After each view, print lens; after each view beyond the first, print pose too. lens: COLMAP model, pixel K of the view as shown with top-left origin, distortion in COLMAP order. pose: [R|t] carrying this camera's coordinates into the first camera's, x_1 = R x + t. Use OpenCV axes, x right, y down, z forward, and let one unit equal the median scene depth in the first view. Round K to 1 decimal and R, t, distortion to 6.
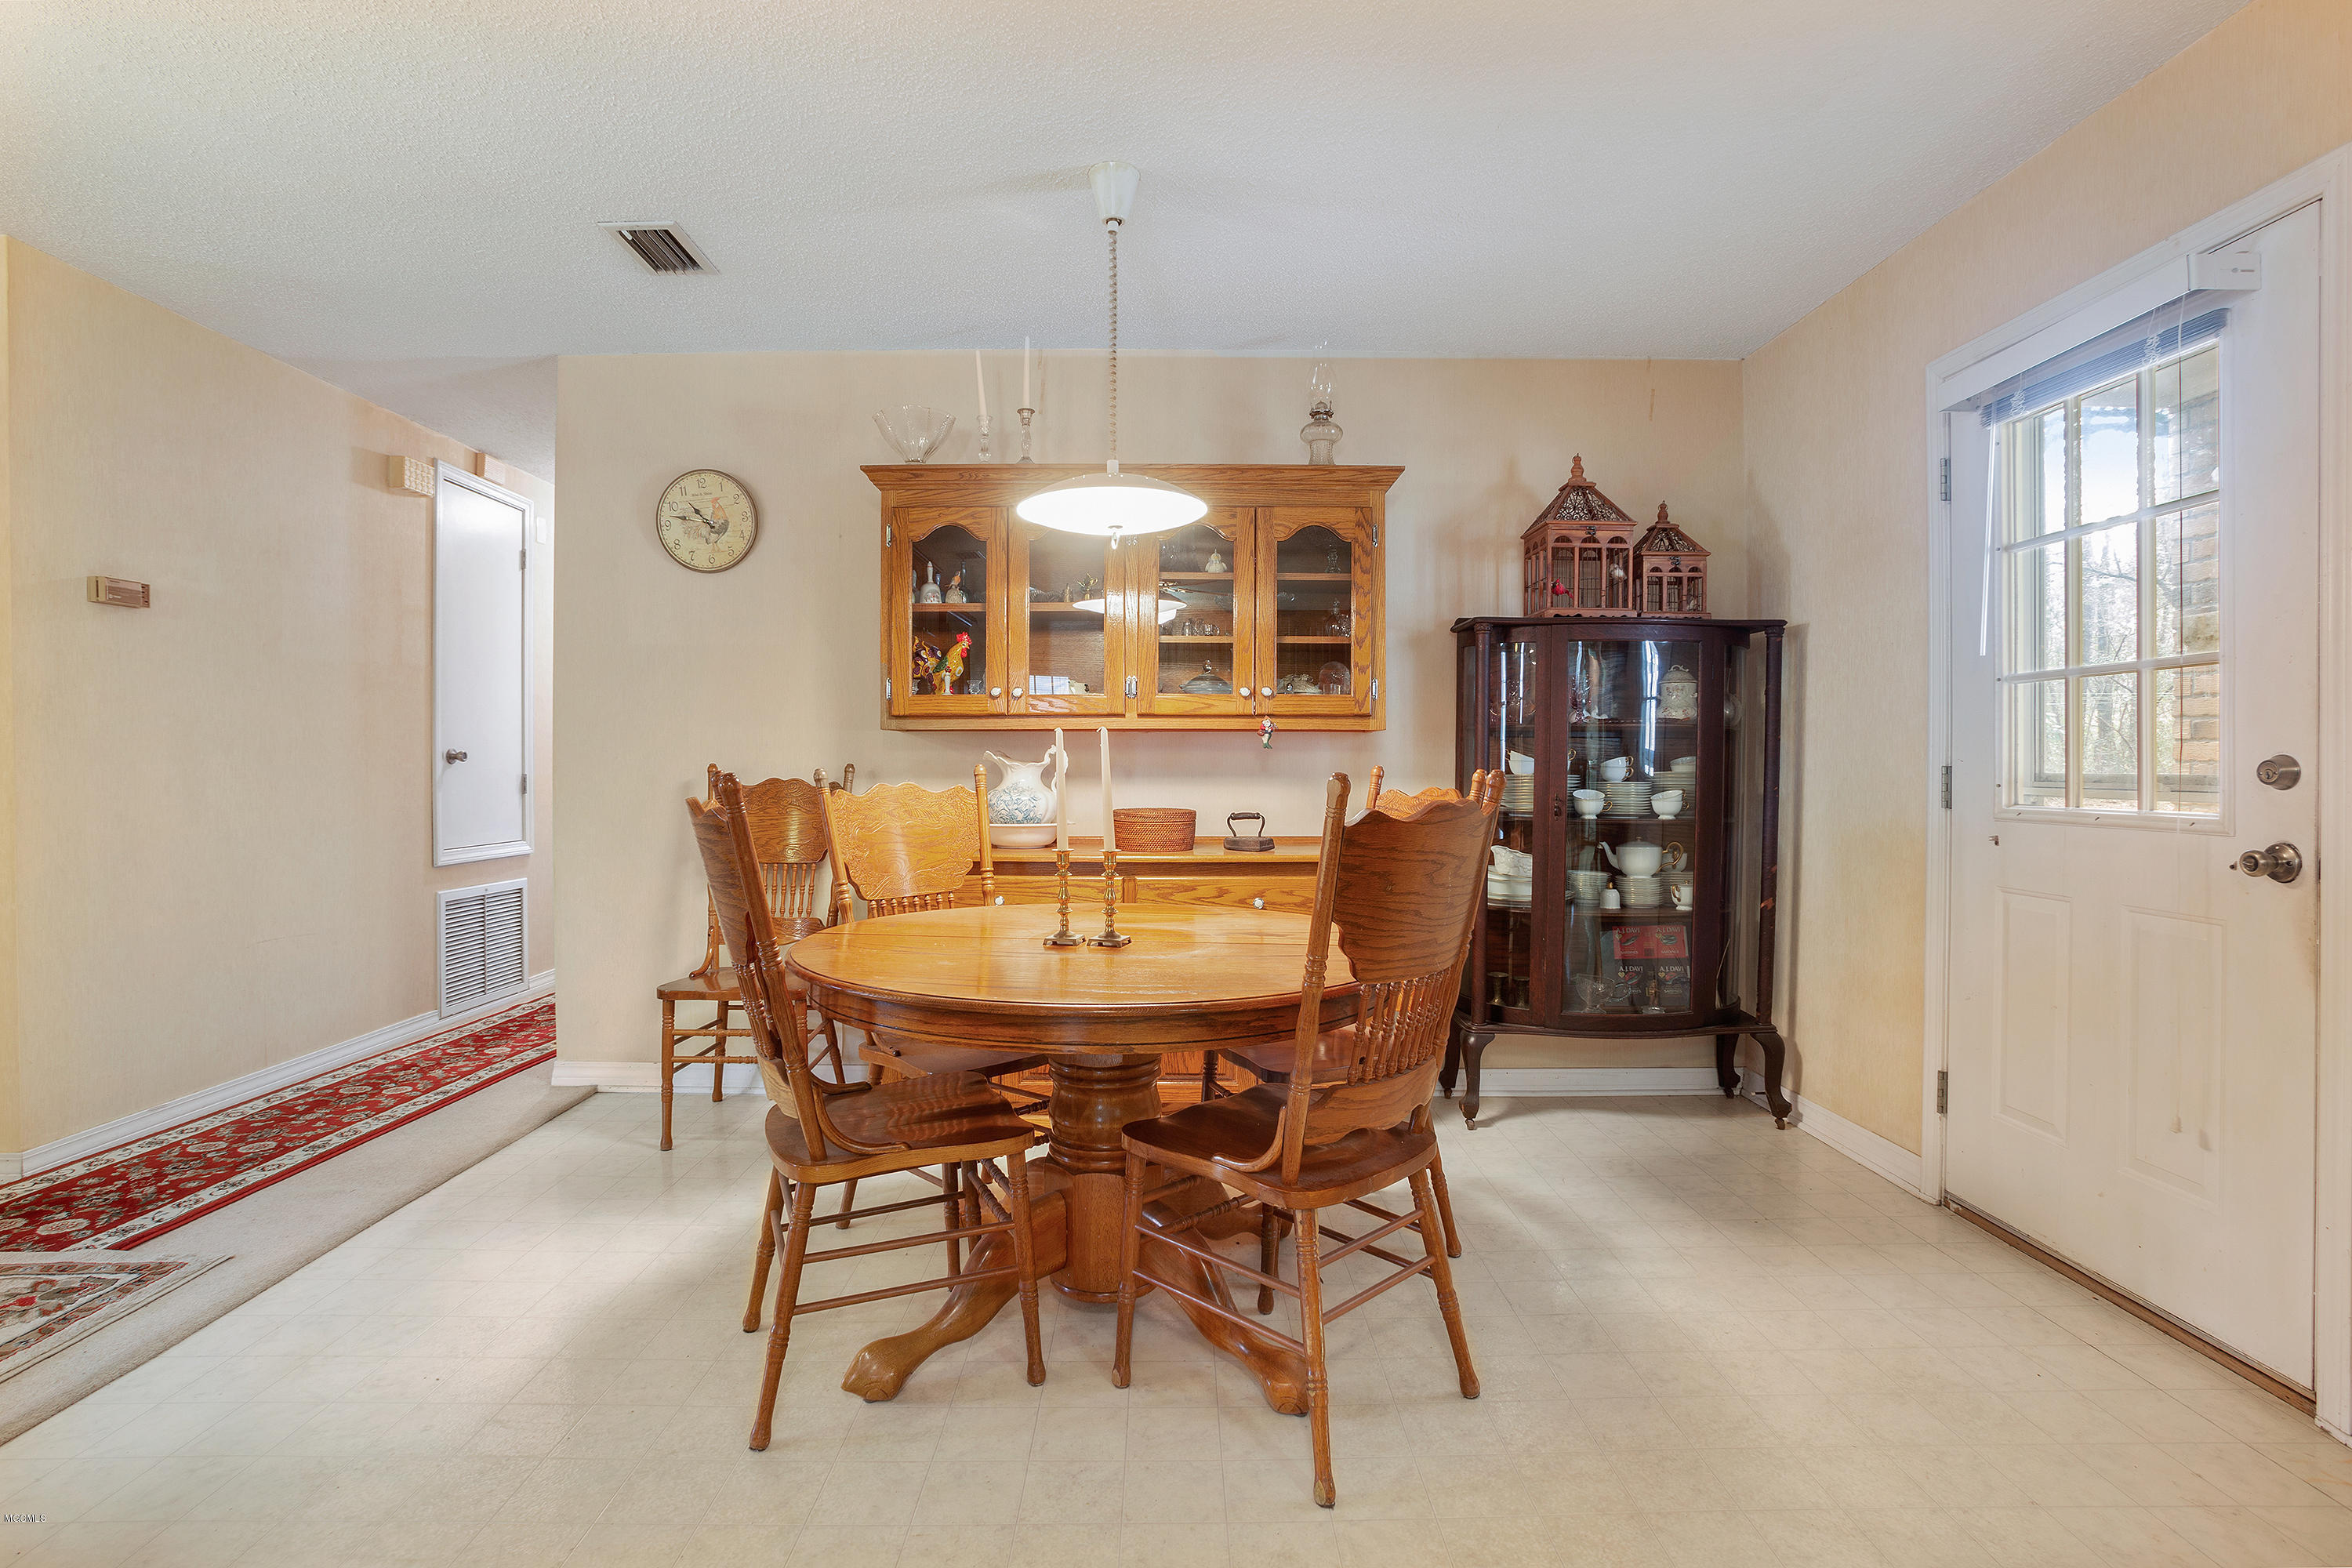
lens RADIAL K [[1153.2, 0, 1169.5], [0, 1153.2, 774.2], [0, 0, 1]] dist [-0.082891, 0.036947]
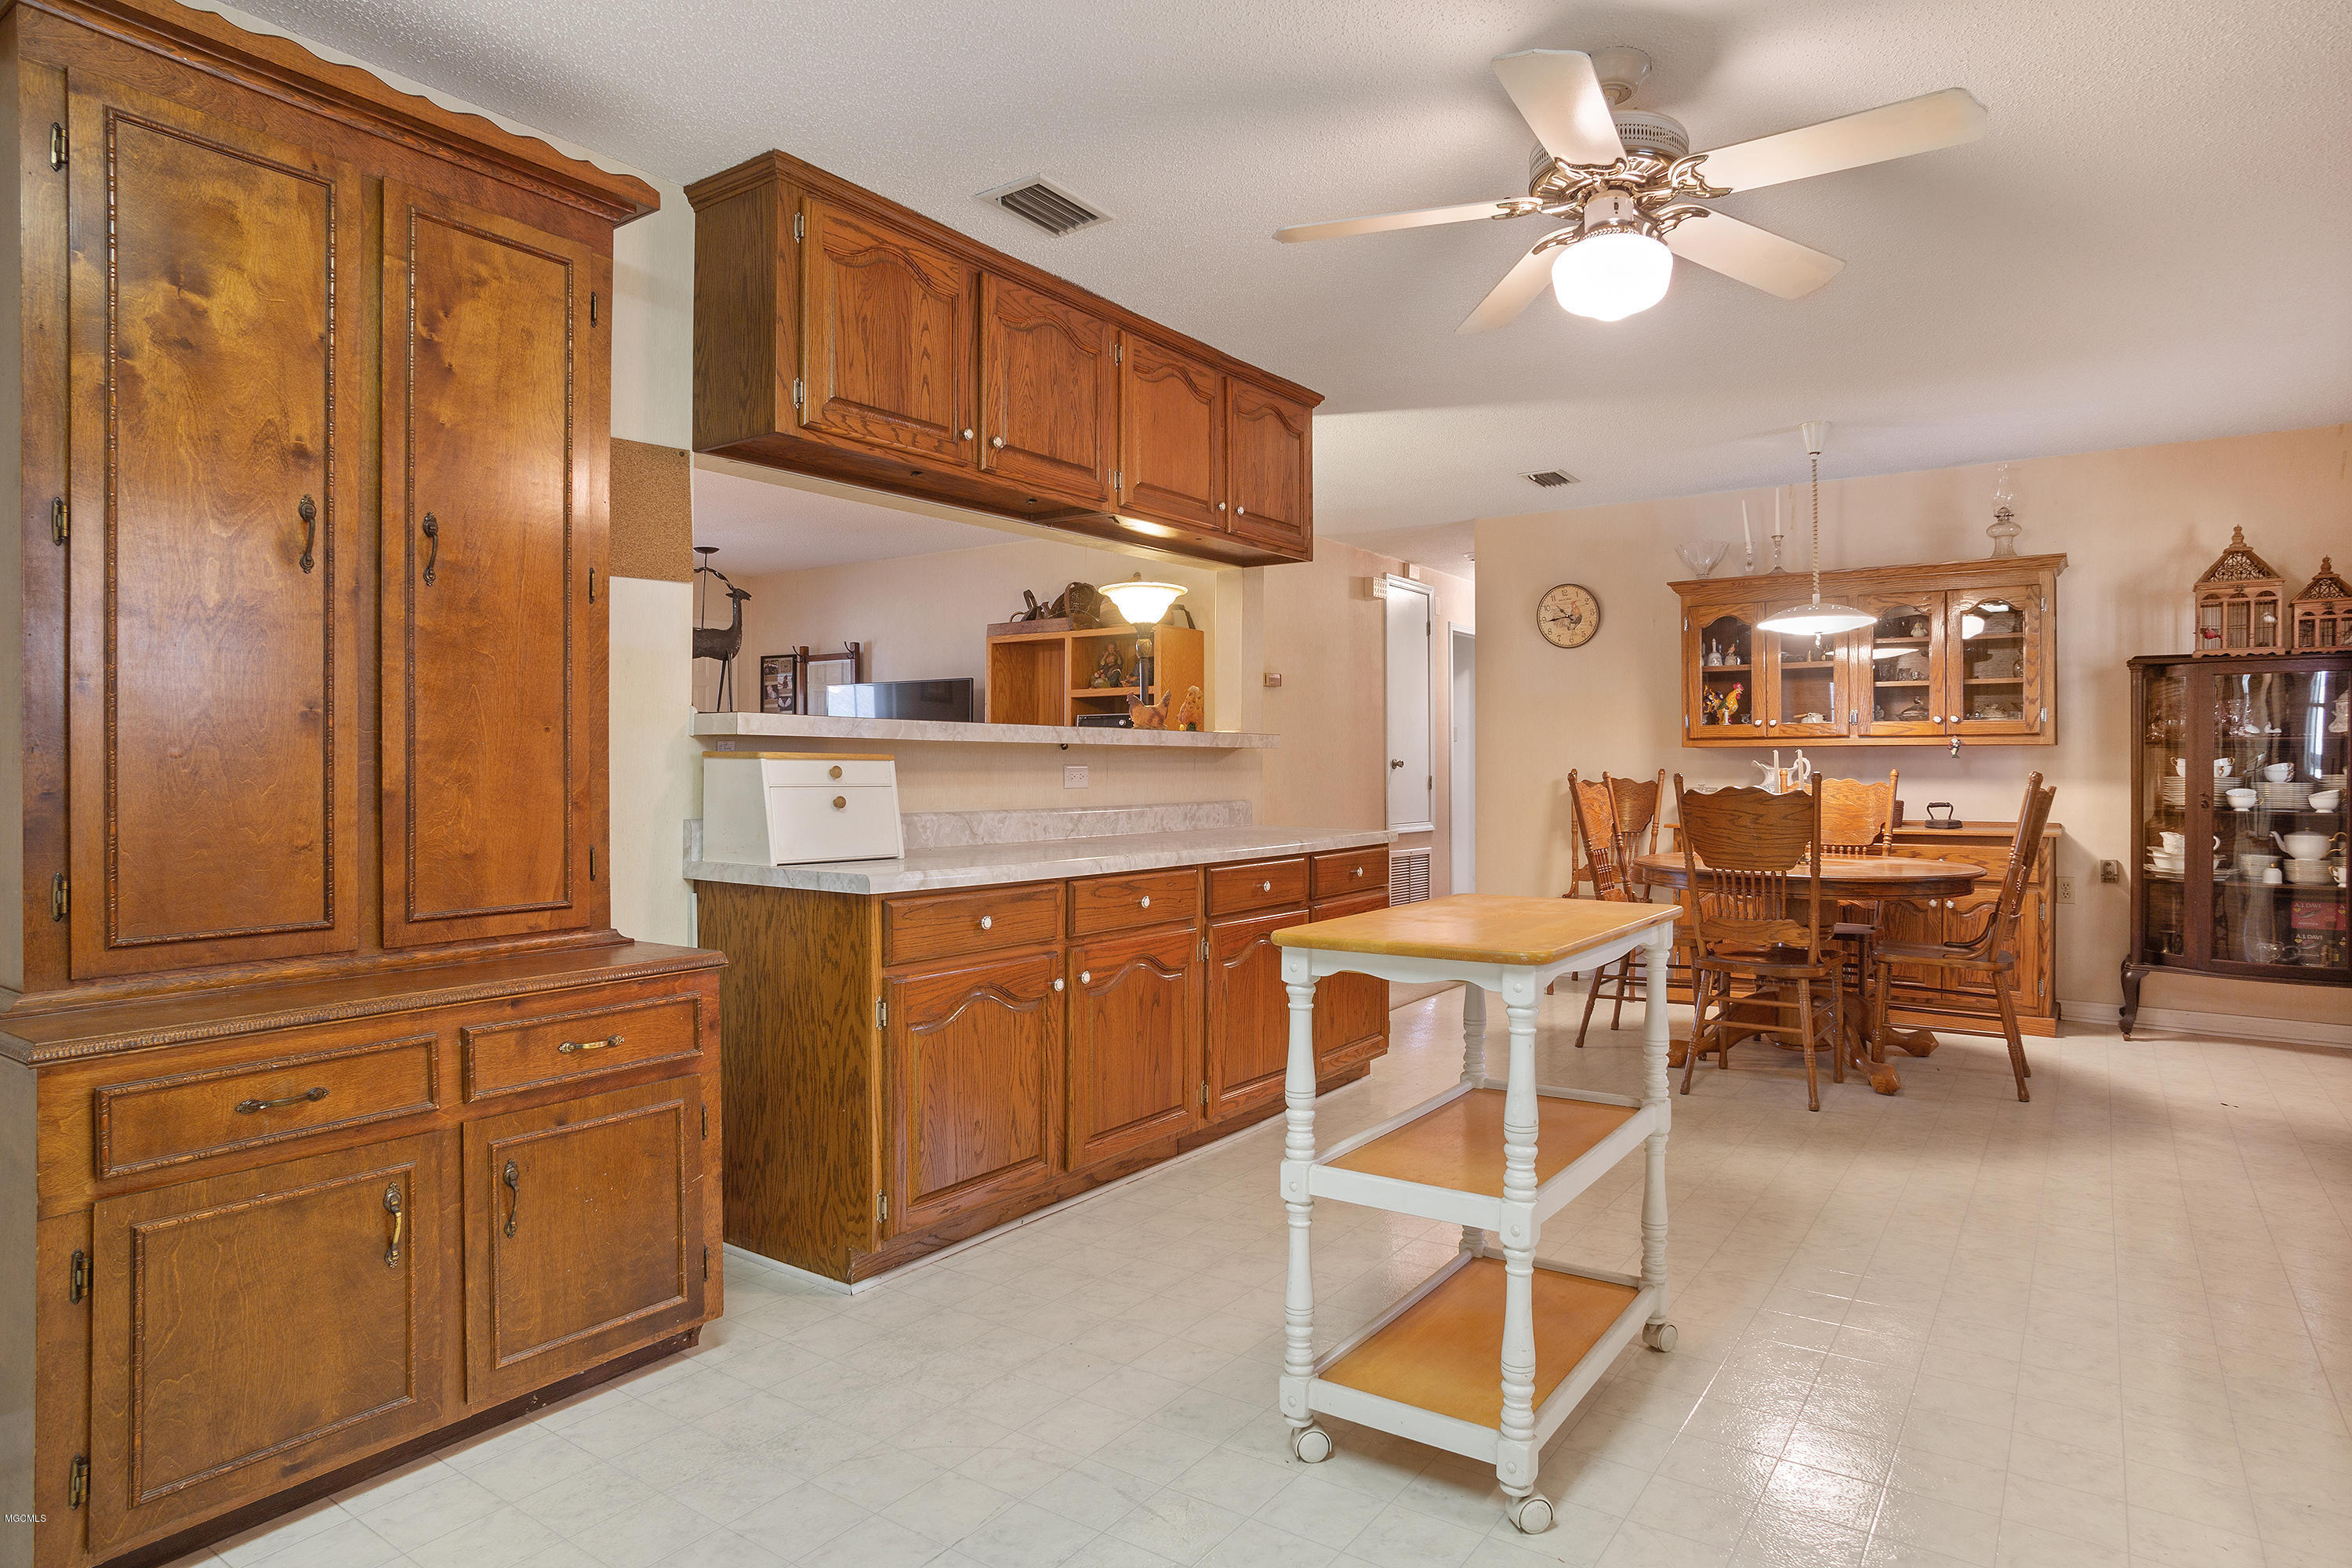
lens RADIAL K [[1354.7, 0, 1172.9], [0, 1354.7, 755.1], [0, 0, 1]] dist [-0.028914, 0.002930]
pose [[0.811086, -0.006774, -0.584887, 0.263804], [-0.004803, 0.999822, -0.018240, 0.008778], [0.584907, 0.017604, 0.810909, -0.906837]]
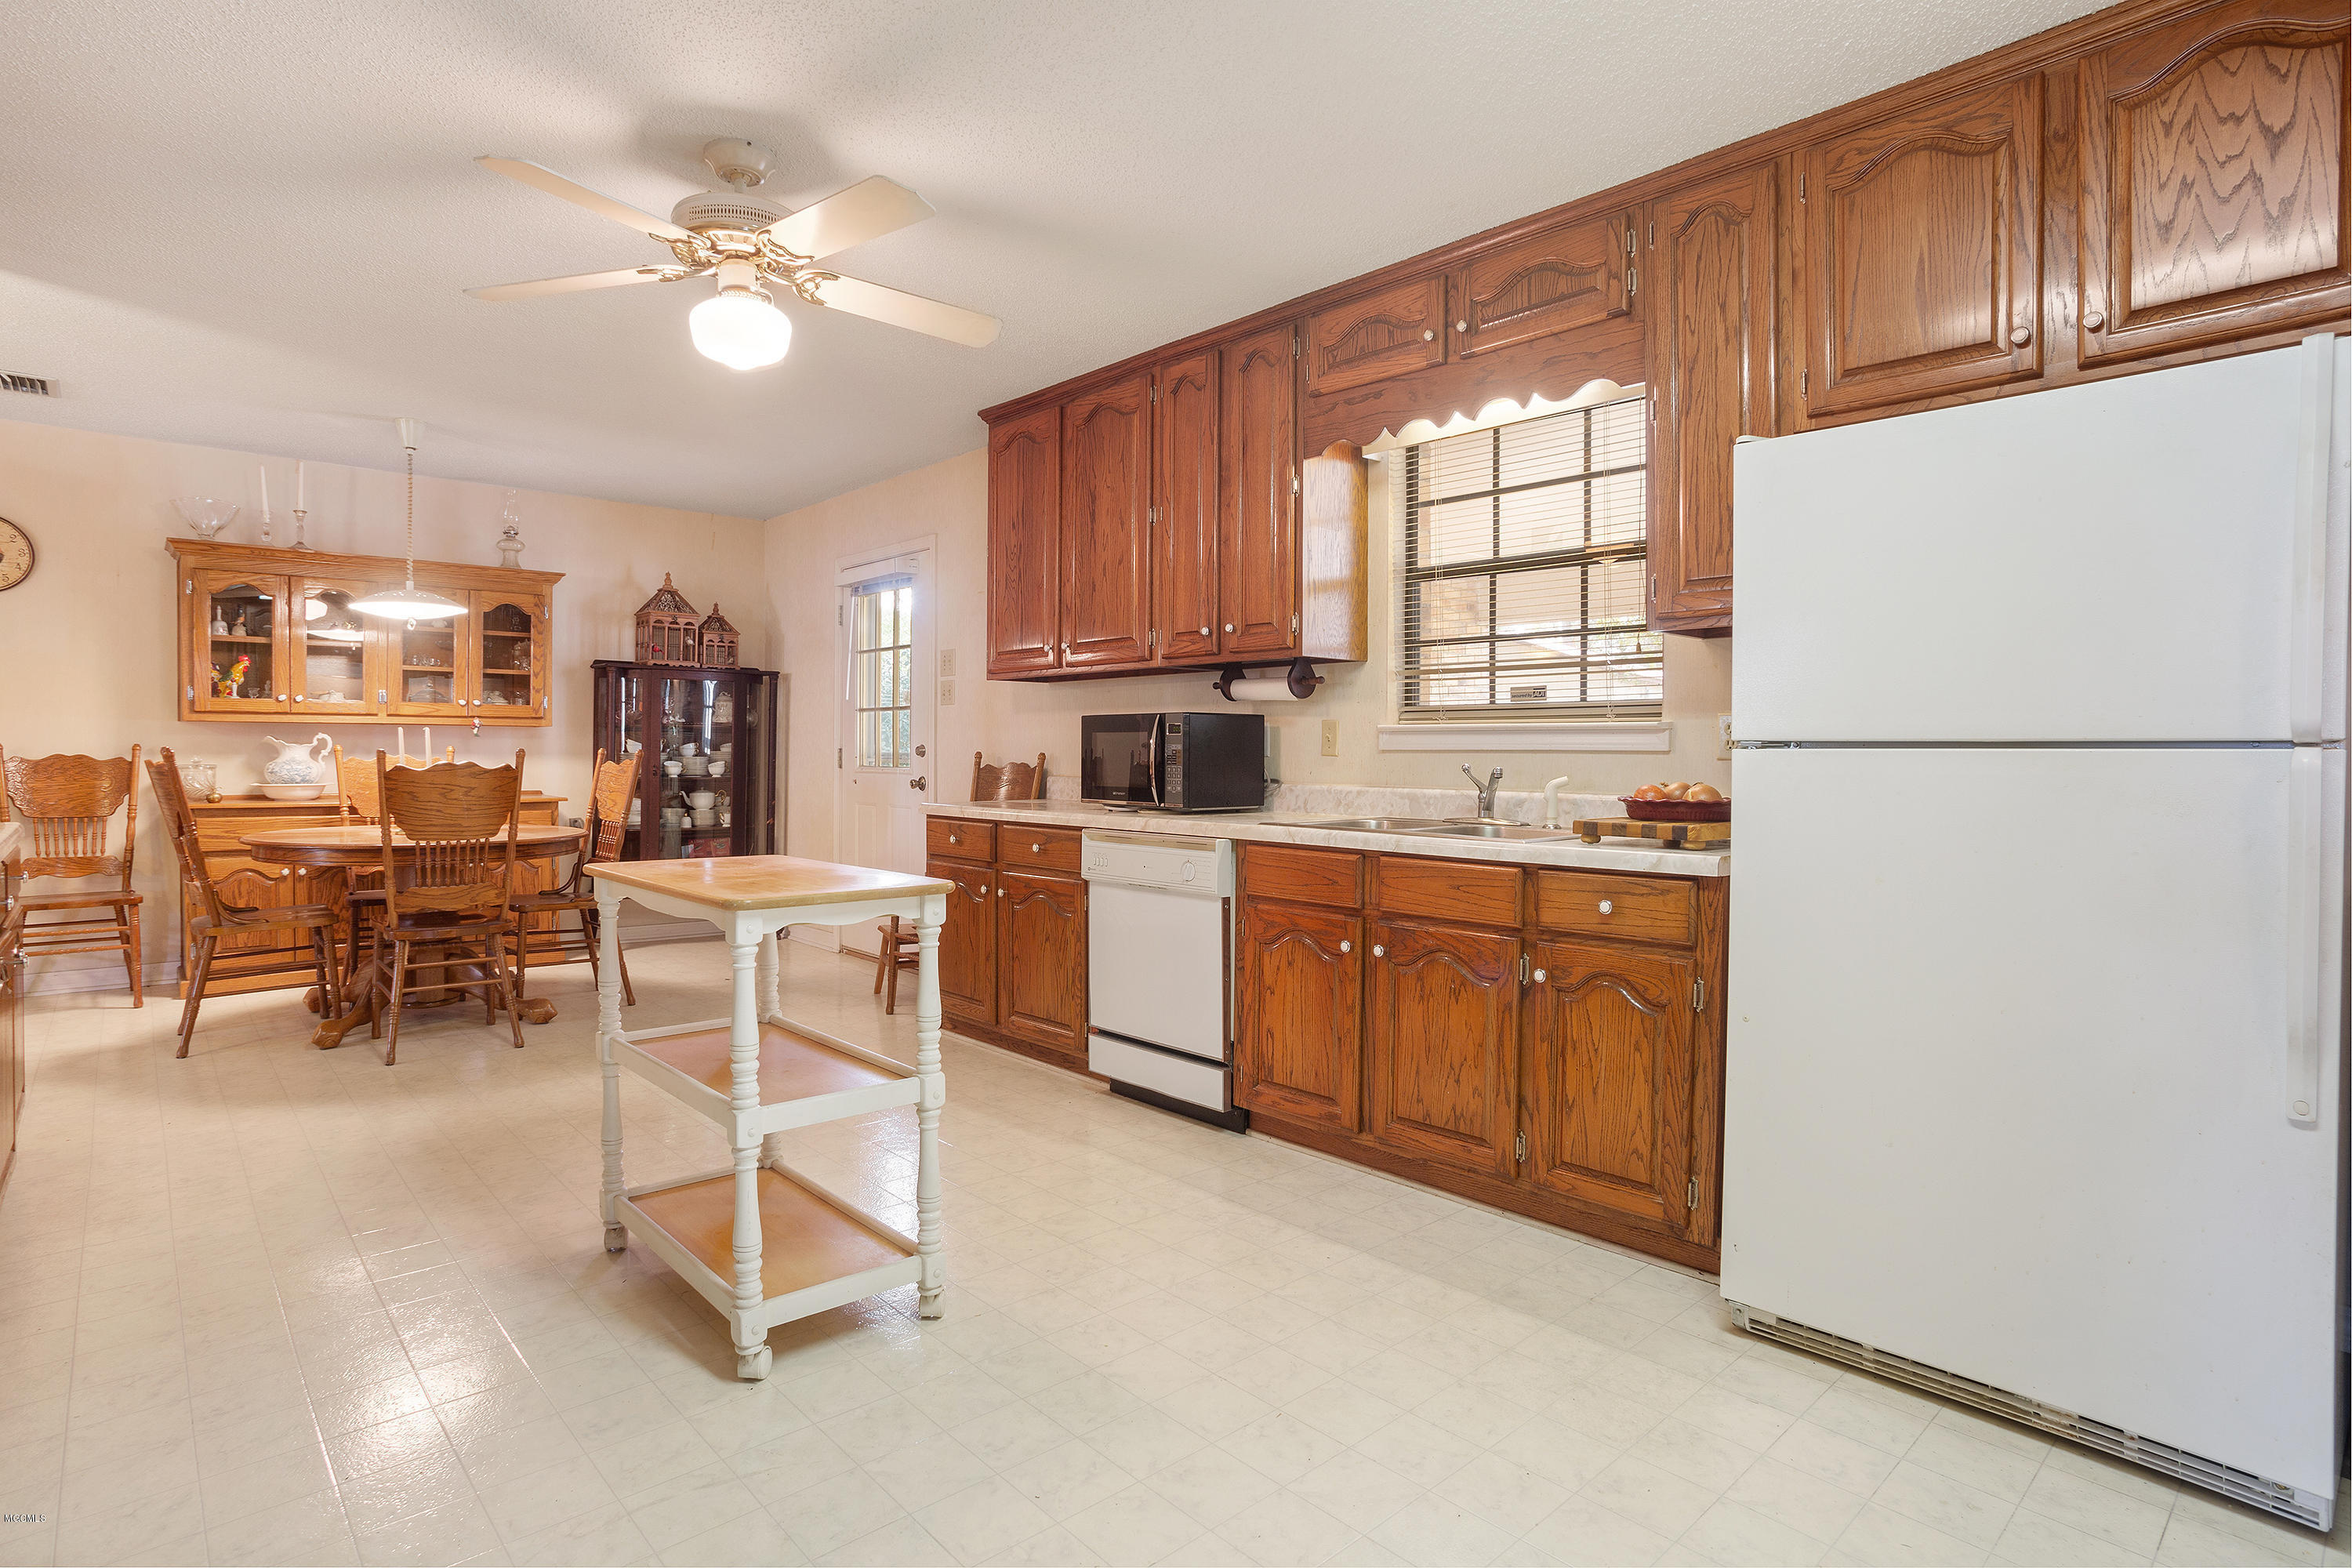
lens RADIAL K [[1223.9, 0, 1175.3], [0, 1223.9, 767.7], [0, 0, 1]] dist [-0.074275, 0.037346]
pose [[0.751666, -0.005143, 0.659524, -0.290434], [-0.000135, 0.999968, 0.007951, 0.008638], [-0.659544, -0.006066, 0.751641, -0.941992]]
